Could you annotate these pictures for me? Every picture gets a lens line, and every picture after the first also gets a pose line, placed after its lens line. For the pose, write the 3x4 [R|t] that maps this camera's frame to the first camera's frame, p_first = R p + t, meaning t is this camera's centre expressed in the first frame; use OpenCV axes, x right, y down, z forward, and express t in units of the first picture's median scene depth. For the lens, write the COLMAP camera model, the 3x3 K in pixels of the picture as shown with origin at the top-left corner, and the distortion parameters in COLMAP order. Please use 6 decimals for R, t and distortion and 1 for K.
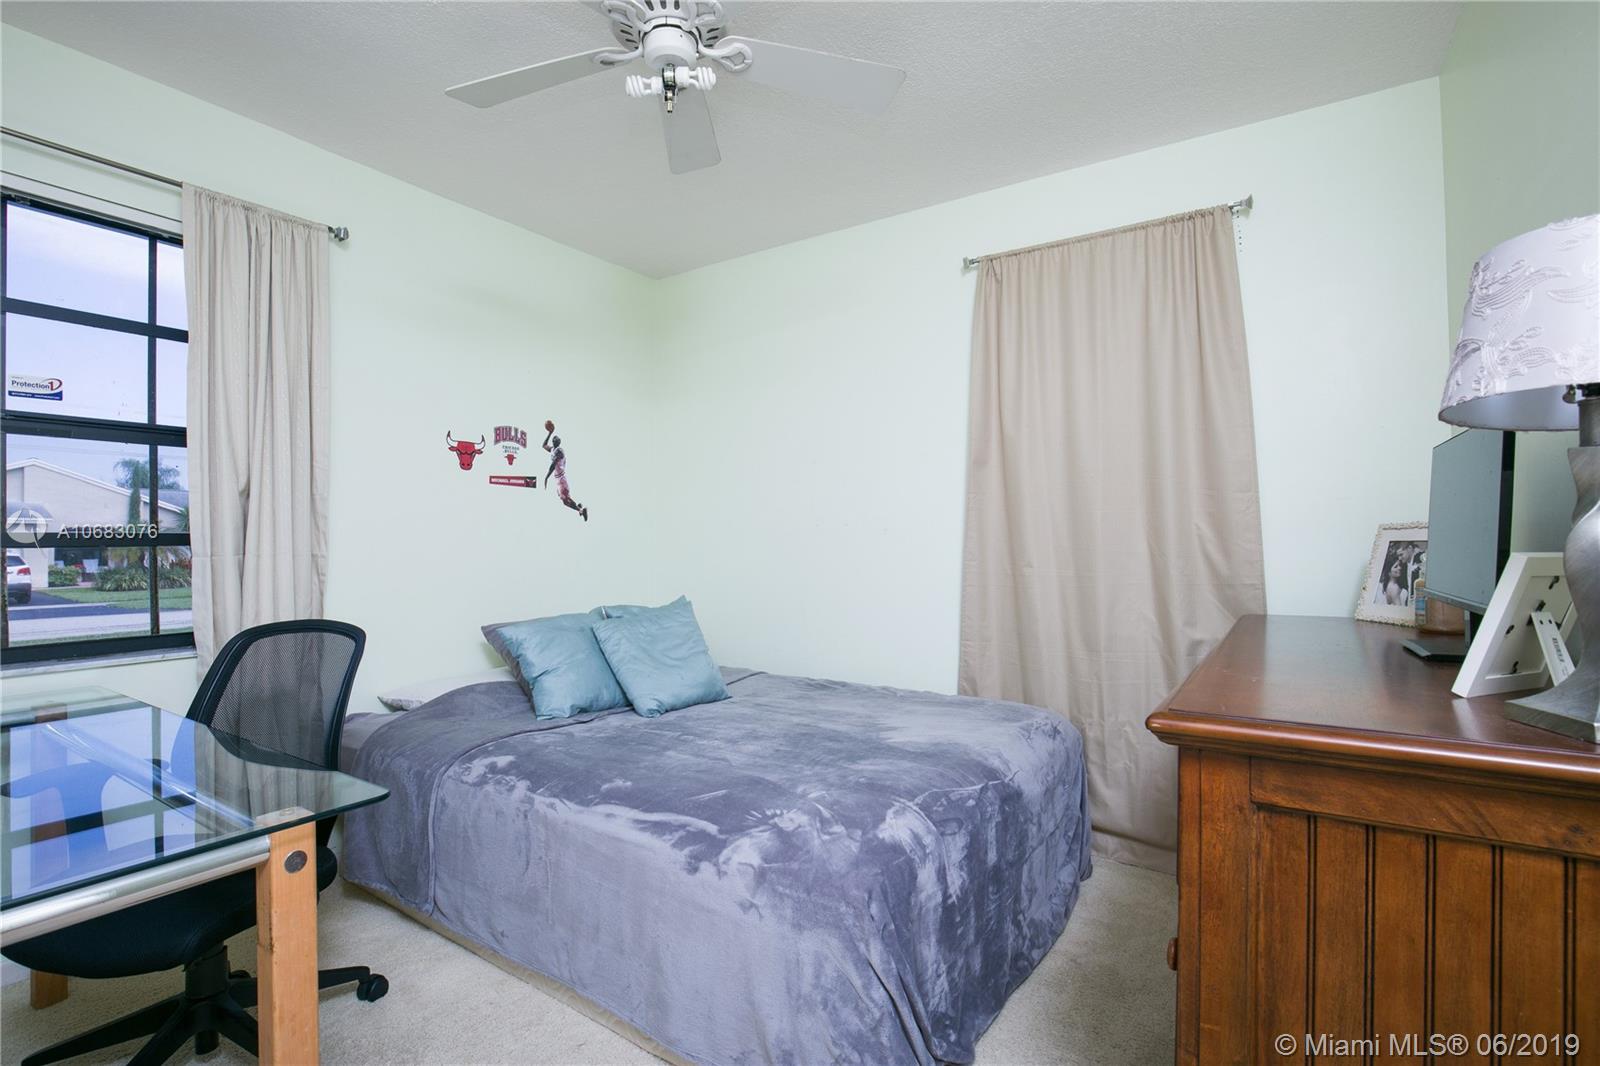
lens RADIAL K [[738.7, 0, 800.0], [0, 738.7, 533.0], [0, 0, 1]] dist [-0.043323, 0.009898]
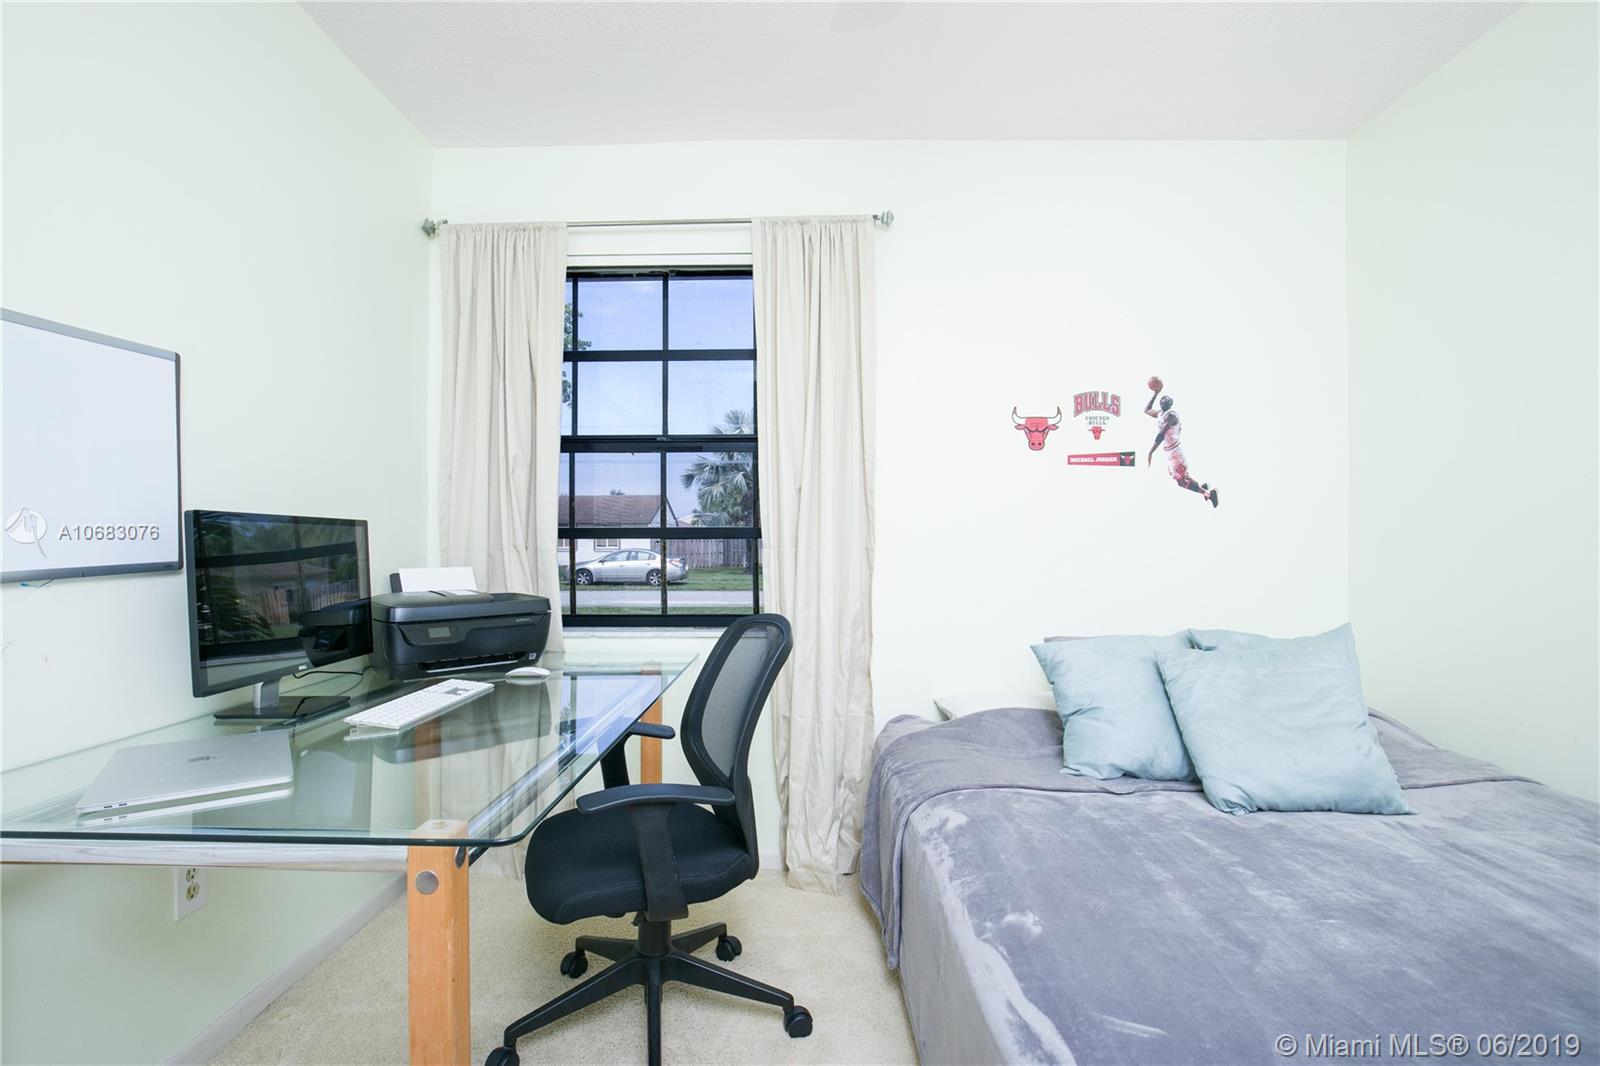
lens RADIAL K [[738.7, 0, 800.0], [0, 738.7, 533.0], [0, 0, 1]] dist [-0.043323, 0.009898]
pose [[0.543096, 0.007506, -0.839637, 0.112518], [0.010754, 0.999816, 0.015894, -0.007177], [0.839602, -0.017661, 0.542915, 0.310867]]
